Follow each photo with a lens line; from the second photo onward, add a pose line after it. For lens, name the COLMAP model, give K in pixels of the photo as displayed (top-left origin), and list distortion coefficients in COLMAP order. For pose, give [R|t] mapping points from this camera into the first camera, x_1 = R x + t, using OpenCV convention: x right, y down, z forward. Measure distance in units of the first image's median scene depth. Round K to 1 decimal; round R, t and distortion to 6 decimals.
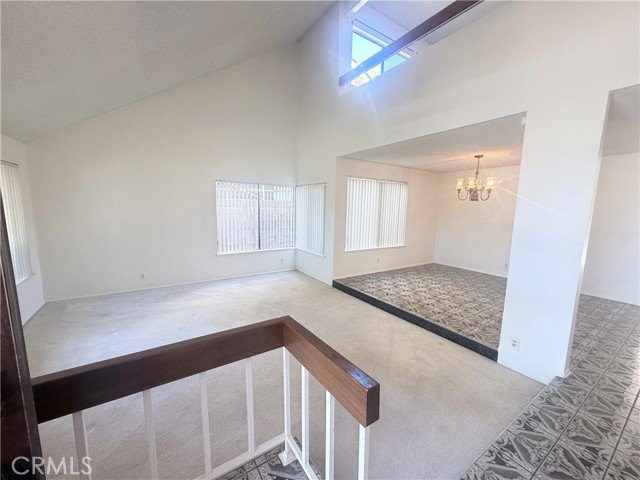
lens RADIAL K [[255.7, 0, 320.8], [0, 255.7, 239.4], [0, 0, 1]] dist [0.017453, 0.000948]
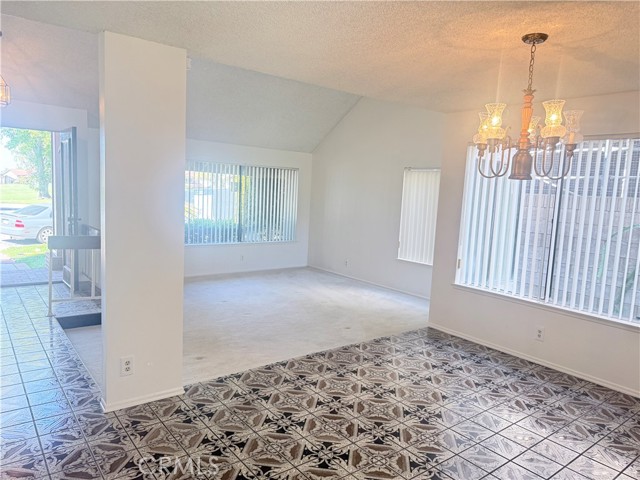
lens RADIAL K [[448.0, 0, 319.5], [0, 448.0, 244.8], [0, 0, 1]] dist [0.052325, -0.039142]
pose [[0.071486, 0.101161, -0.992298, 1.059602], [-0.176419, 0.980441, 0.087243, -0.069219], [0.981716, 0.168824, 0.087935, 0.672082]]
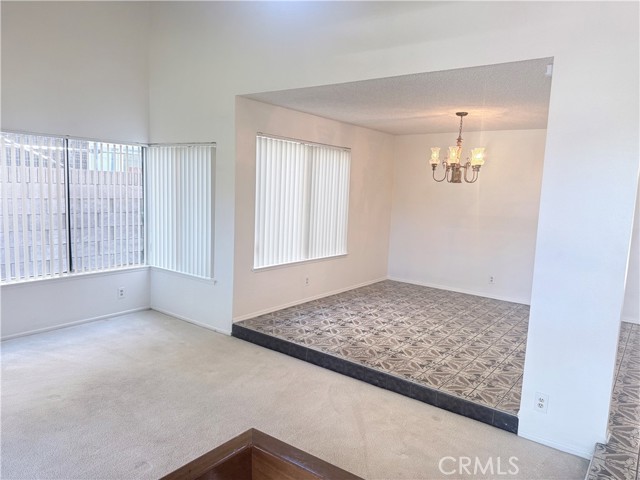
lens RADIAL K [[448.0, 0, 321.6], [0, 448.0, 236.2], [0, 0, 1]] dist [0.052325, -0.039142]
pose [[0.945738, -0.021386, 0.324227, -0.081596], [0.023554, 0.999719, -0.002761, -0.019100], [-0.324077, 0.010248, 0.945975, 0.041352]]
